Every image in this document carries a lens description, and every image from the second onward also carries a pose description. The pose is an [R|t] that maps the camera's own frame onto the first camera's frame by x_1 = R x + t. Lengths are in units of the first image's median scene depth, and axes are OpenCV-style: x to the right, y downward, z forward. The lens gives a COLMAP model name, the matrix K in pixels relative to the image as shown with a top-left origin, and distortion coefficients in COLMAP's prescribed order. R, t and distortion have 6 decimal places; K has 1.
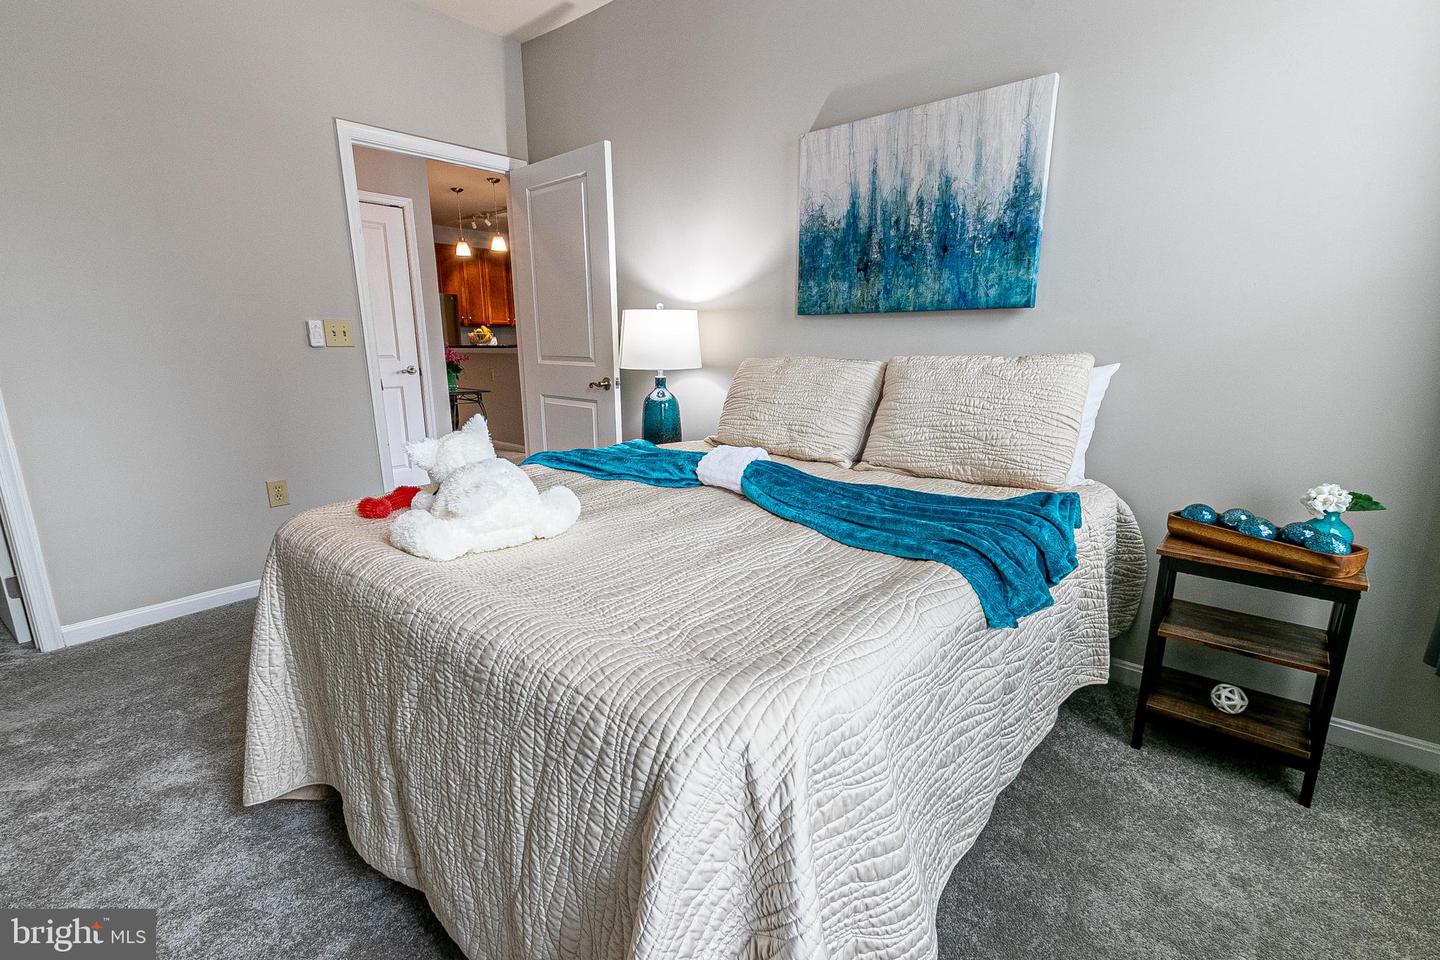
lens RADIAL K [[655.1, 0, 717.2], [0, 655.1, 491.7], [0, 0, 1]] dist [0.008176, -0.004203]
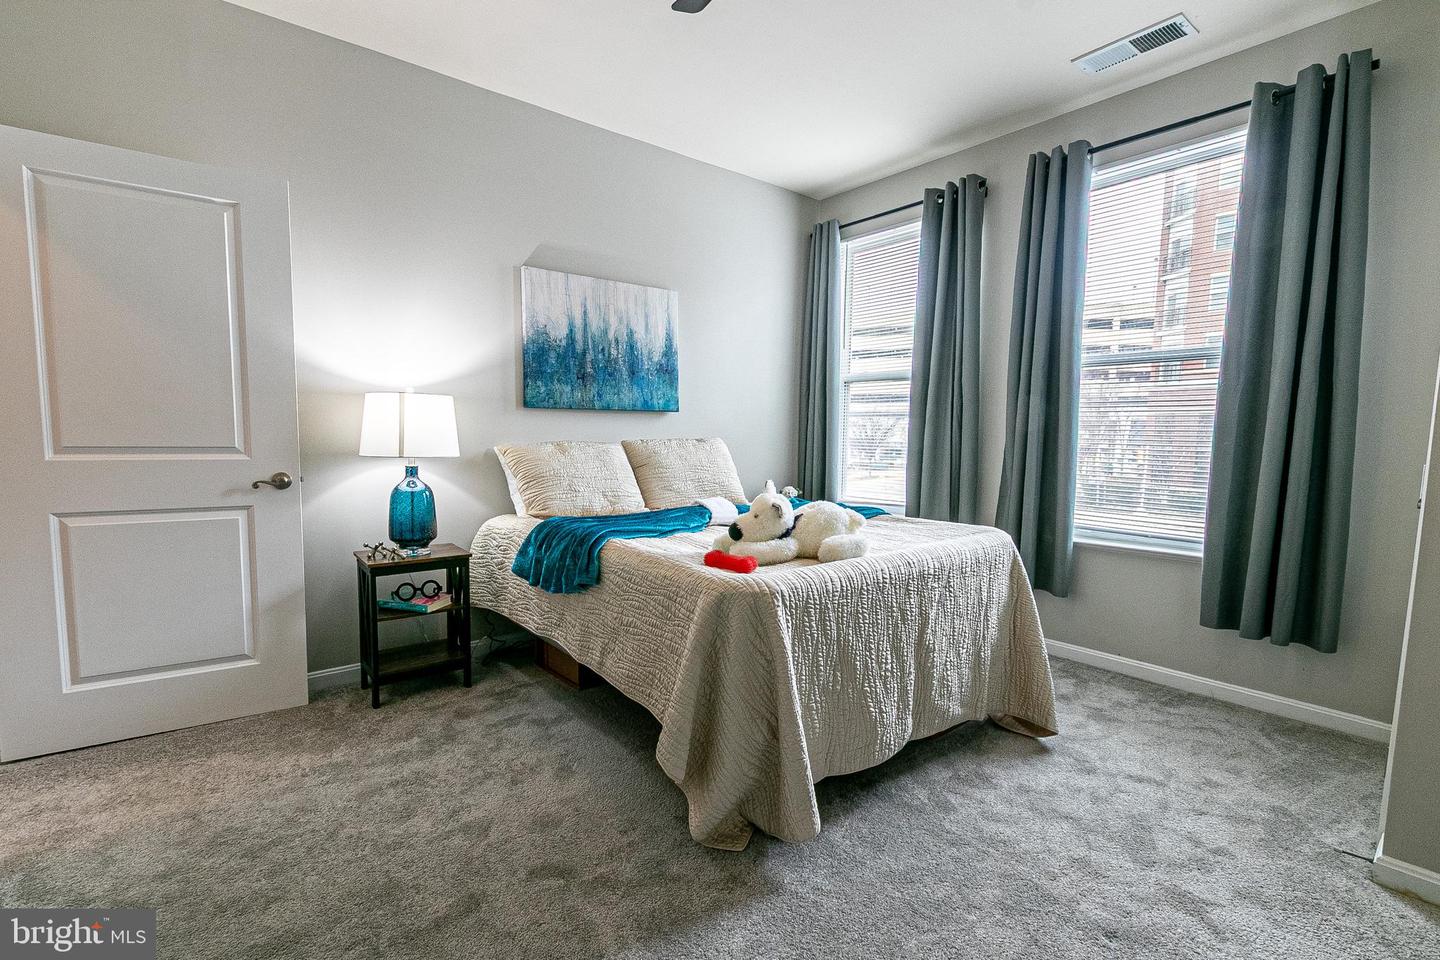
lens RADIAL K [[655.1, 0, 717.2], [0, 655.1, 491.7], [0, 0, 1]] dist [0.008176, -0.004203]
pose [[0.197087, -0.073640, 0.977616, -1.118628], [0.222106, 0.974602, 0.028637, -0.089337], [-0.954896, 0.211490, 0.208437, 0.518916]]
